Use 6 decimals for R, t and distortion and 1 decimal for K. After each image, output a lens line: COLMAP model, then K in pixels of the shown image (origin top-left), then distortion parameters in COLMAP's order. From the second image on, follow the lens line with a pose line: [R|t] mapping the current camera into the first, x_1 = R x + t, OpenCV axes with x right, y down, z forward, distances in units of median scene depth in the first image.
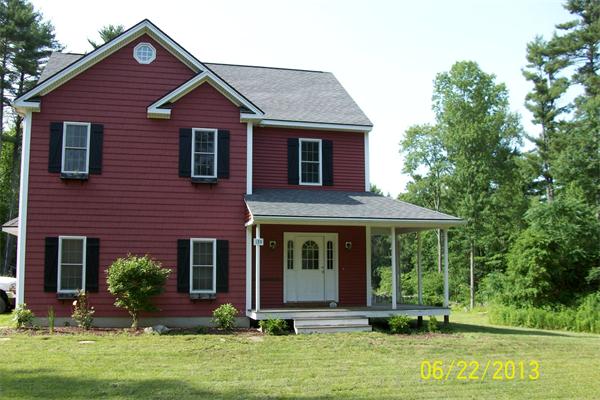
lens RADIAL K [[615.0, 0, 289.0], [0, 615.0, 208.2], [0, 0, 1]] dist [-0.123531, 0.029980]
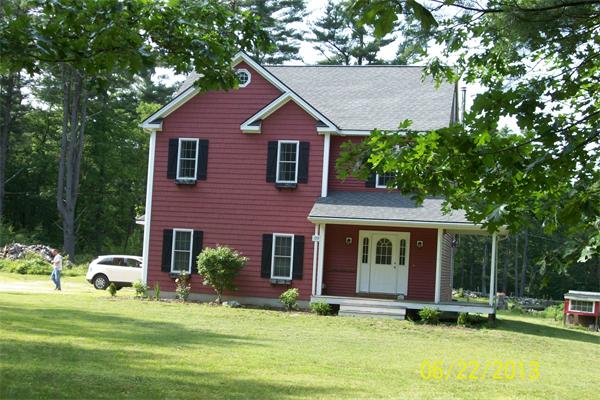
lens RADIAL K [[932.7, 0, 300.0], [0, 932.7, 200.0], [0, 0, 1]] dist [-0.025965, -0.035036]
pose [[0.896553, 0.017382, -0.442594, 0.696896], [-0.006078, 0.999618, 0.026946, -0.065937], [0.442894, -0.021468, 0.896317, -0.619535]]
